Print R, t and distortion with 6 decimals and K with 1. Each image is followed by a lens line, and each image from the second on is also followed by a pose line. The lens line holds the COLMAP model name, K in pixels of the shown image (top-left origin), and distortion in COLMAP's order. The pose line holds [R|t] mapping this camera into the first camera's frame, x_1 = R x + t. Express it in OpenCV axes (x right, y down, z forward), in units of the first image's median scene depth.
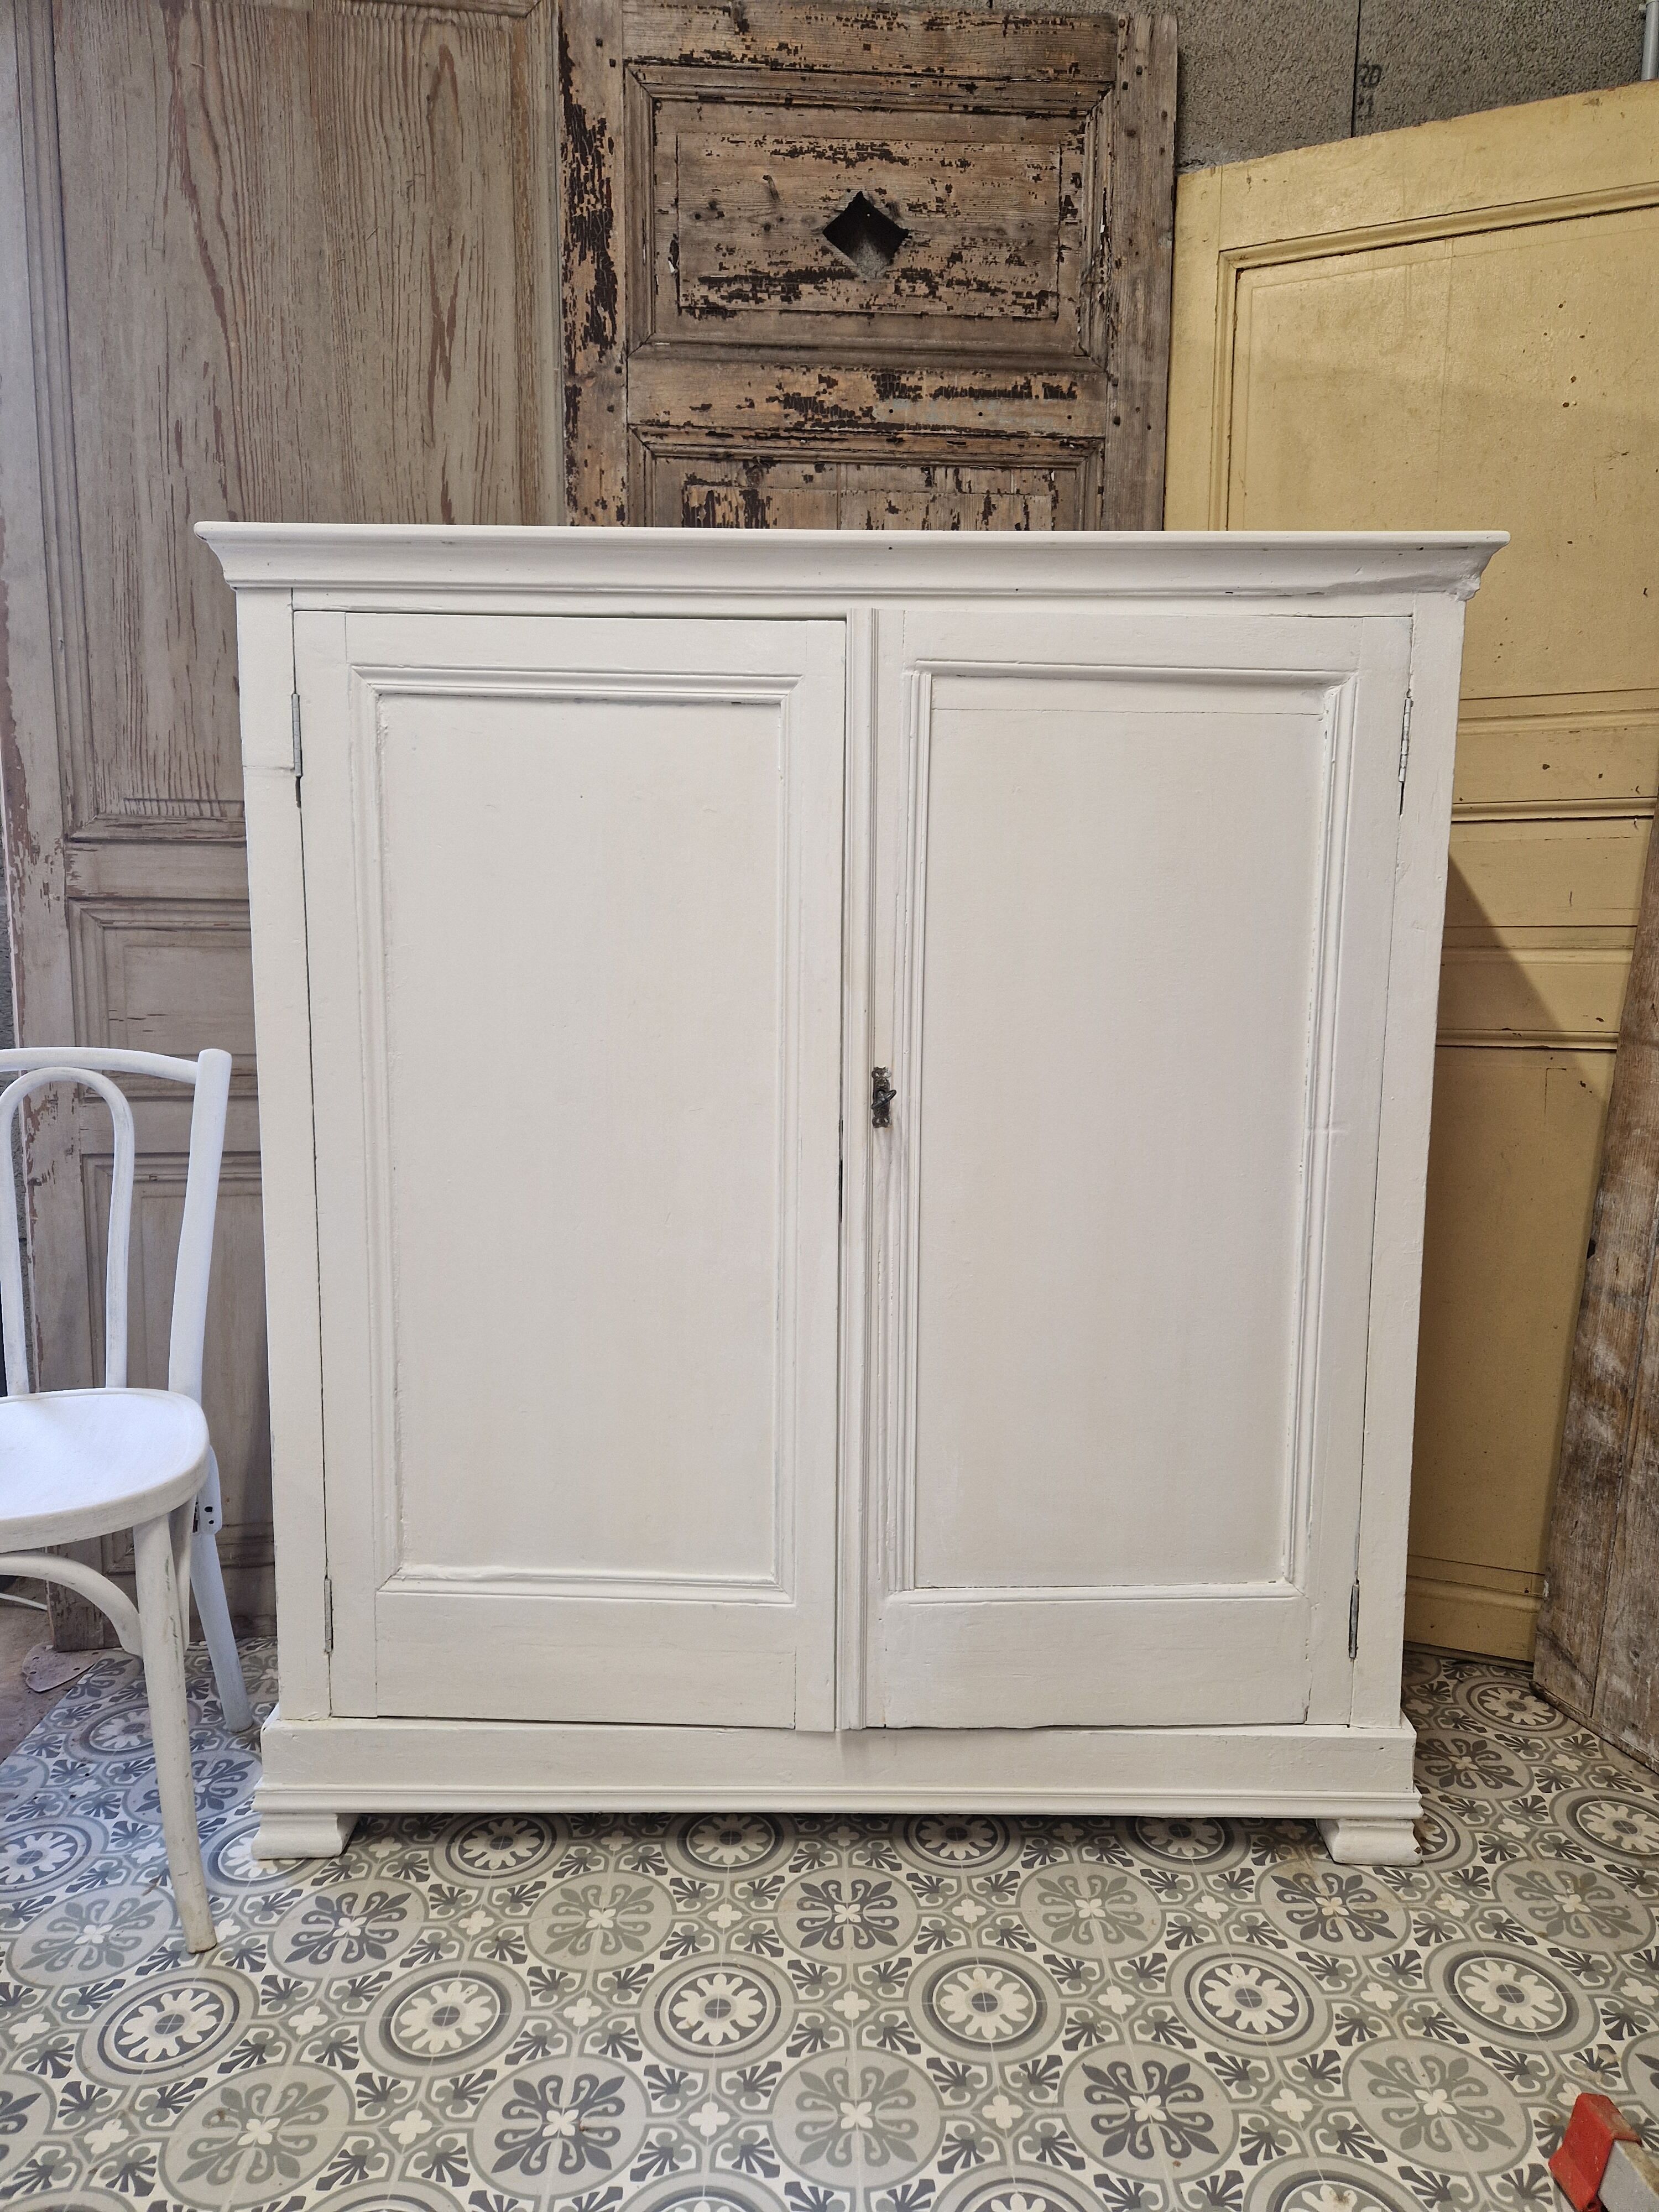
lens RADIAL K [[1485.0, 0, 855.9], [0, 1485.0, 1114.2], [0, 0, 1]] dist [0.059794, -0.044568]
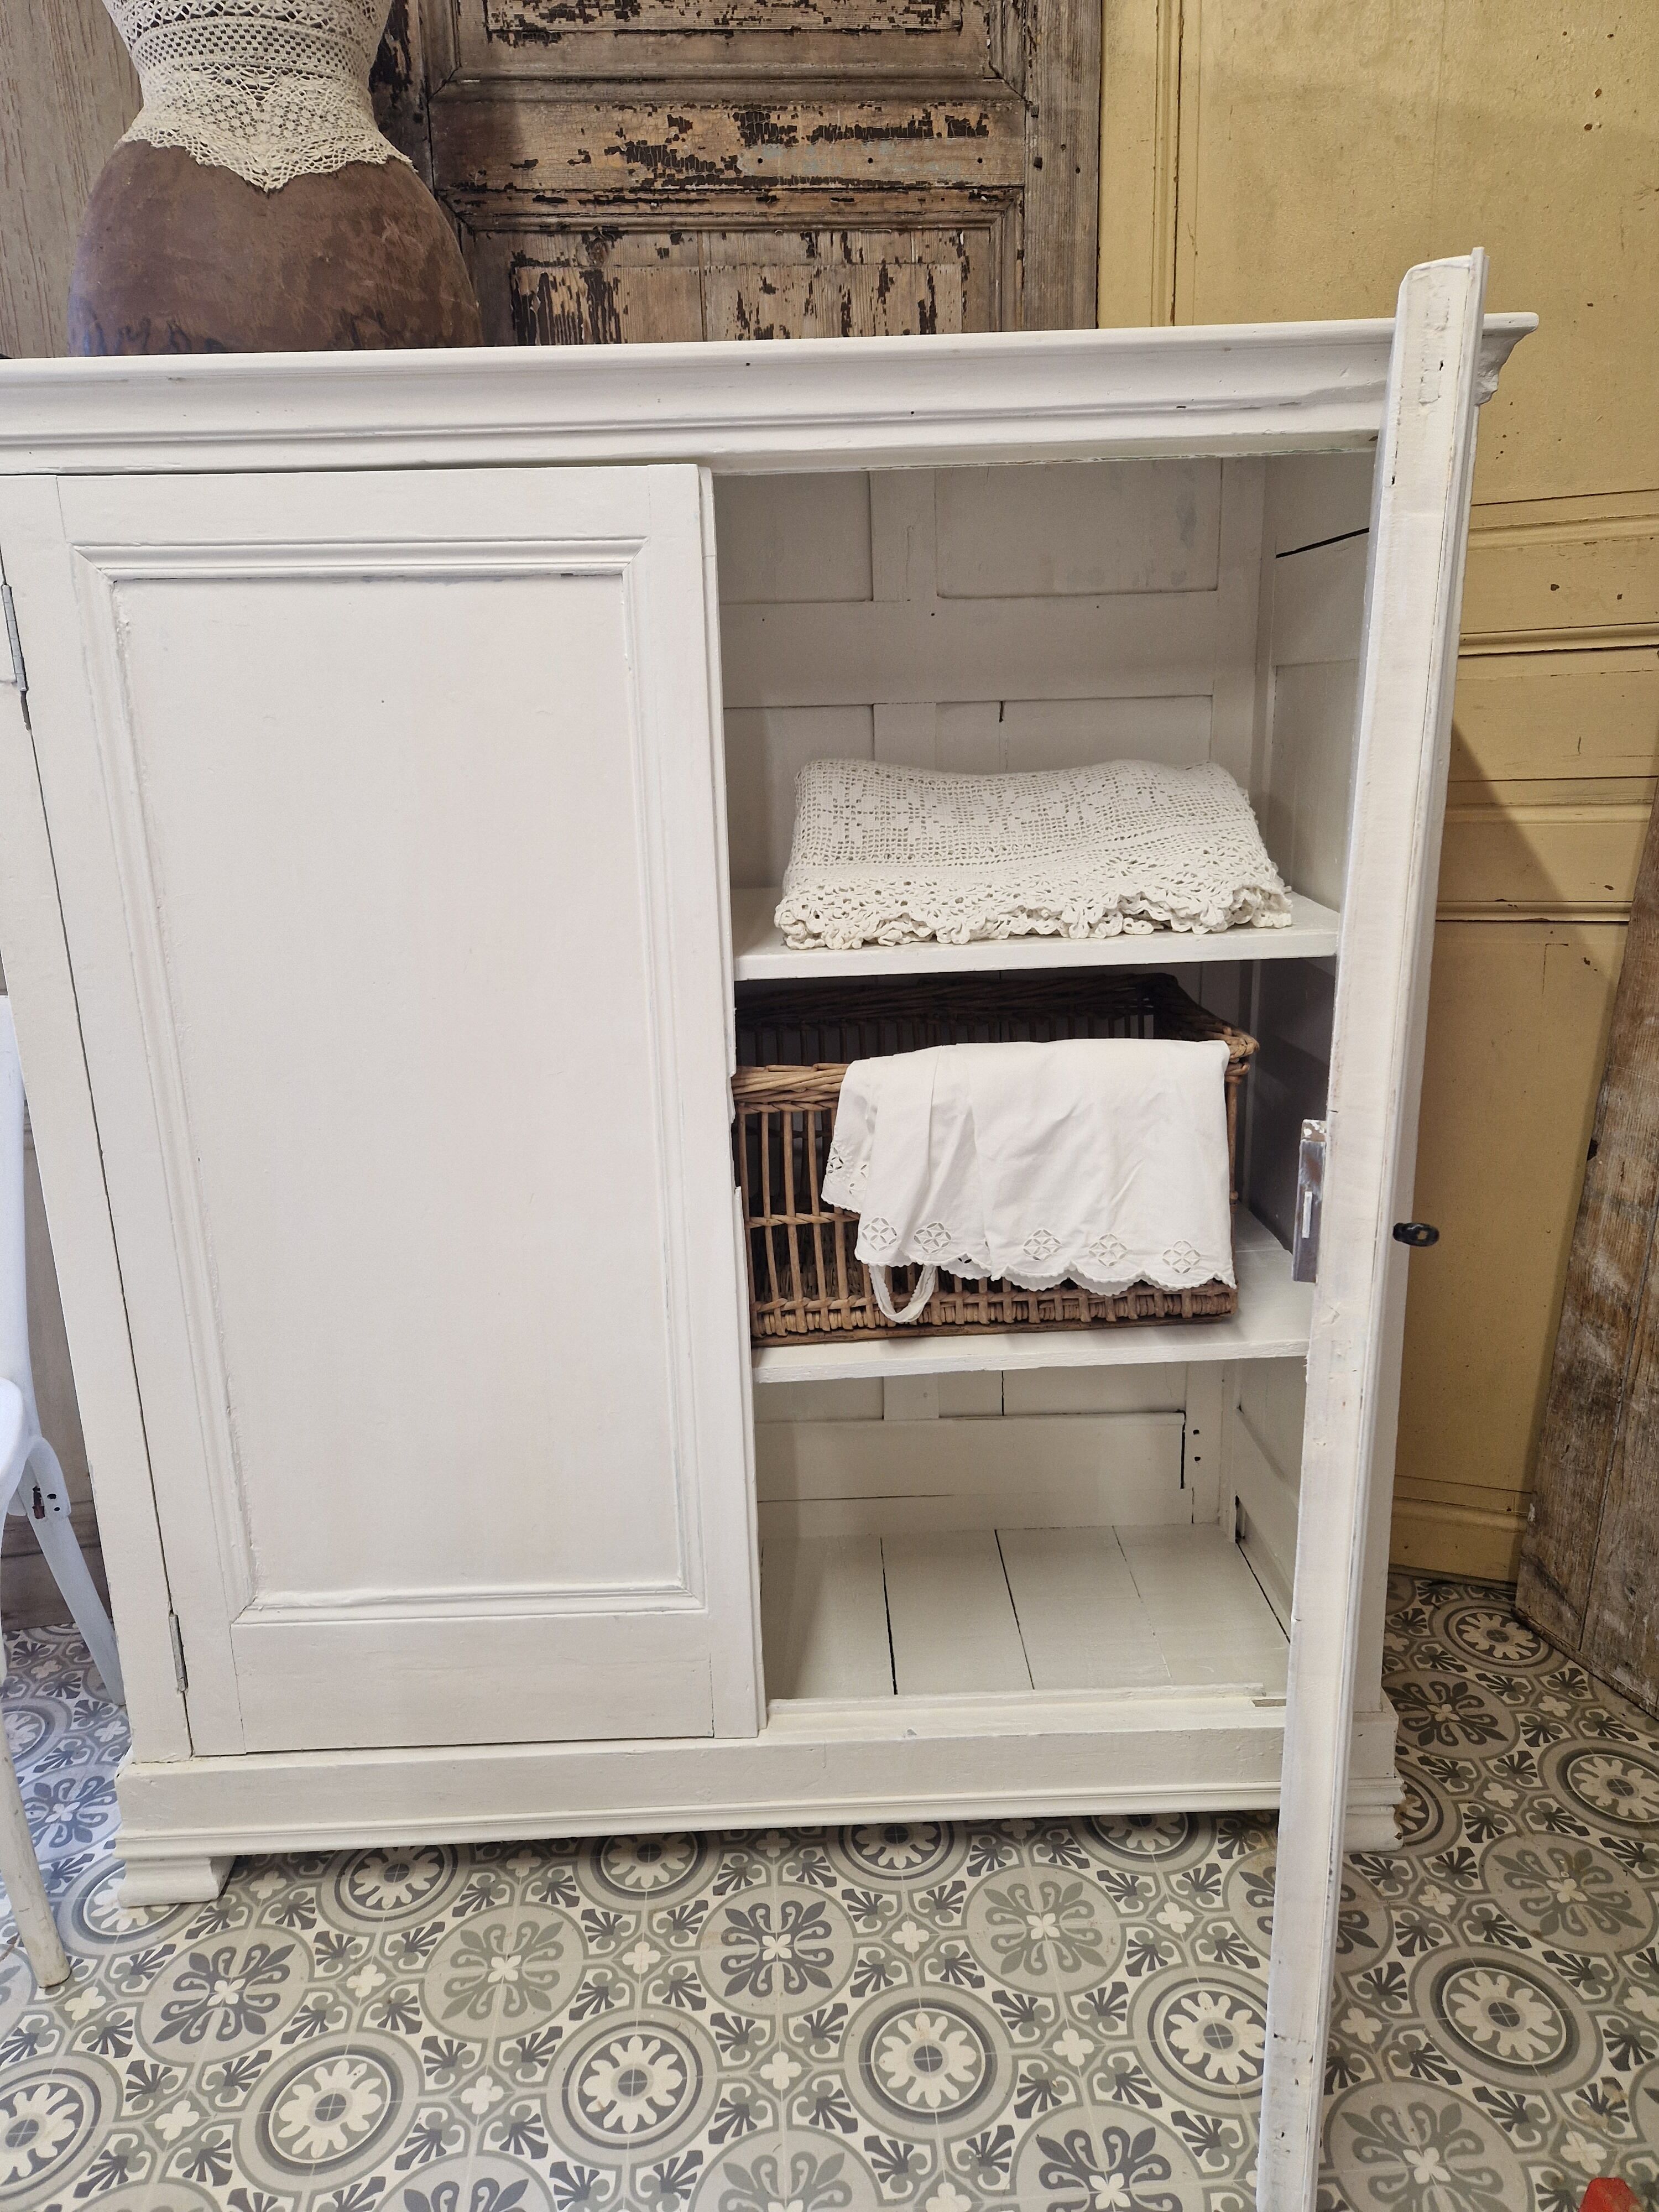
lens RADIAL K [[1485.0, 0, 822.3], [0, 1485.0, 1091.3], [0, 0, 1]] dist [0.059794, -0.044568]
pose [[0.999007, -0.043469, 0.009730, 0.027665], [0.041829, 0.990558, 0.130559, -0.076711], [-0.015314, -0.130022, 0.991393, 0.128236]]
